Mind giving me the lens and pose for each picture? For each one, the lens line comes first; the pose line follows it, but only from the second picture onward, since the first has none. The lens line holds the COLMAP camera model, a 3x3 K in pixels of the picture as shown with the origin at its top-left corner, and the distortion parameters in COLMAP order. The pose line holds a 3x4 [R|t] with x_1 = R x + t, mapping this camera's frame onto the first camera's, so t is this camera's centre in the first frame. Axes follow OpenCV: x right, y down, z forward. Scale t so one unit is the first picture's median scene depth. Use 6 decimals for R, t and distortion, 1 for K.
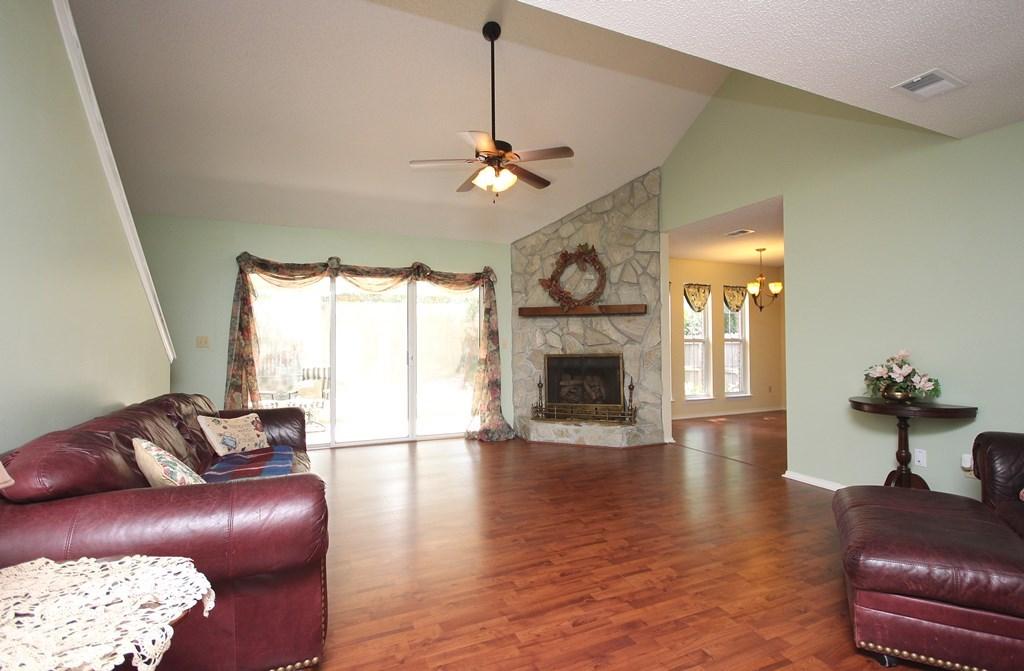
lens RADIAL K [[489.1, 0, 525.4], [0, 489.1, 339.0], [0, 0, 1]] dist [-0.005407, 0.000360]
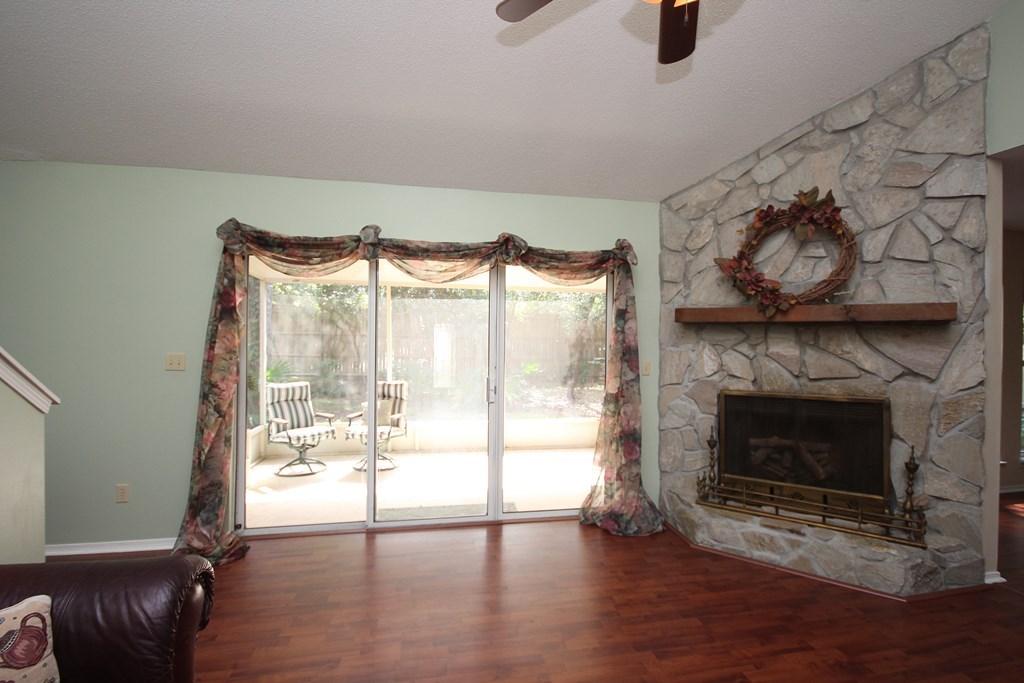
lens RADIAL K [[472.1, 0, 510.6], [0, 472.1, 342.6], [0, 0, 1]] dist [0.003834, -0.011193]
pose [[0.969567, 0.018672, -0.244114, -0.068218], [-0.014819, 0.999735, 0.017614, -0.031549], [0.244378, -0.013461, 0.969587, 0.420538]]
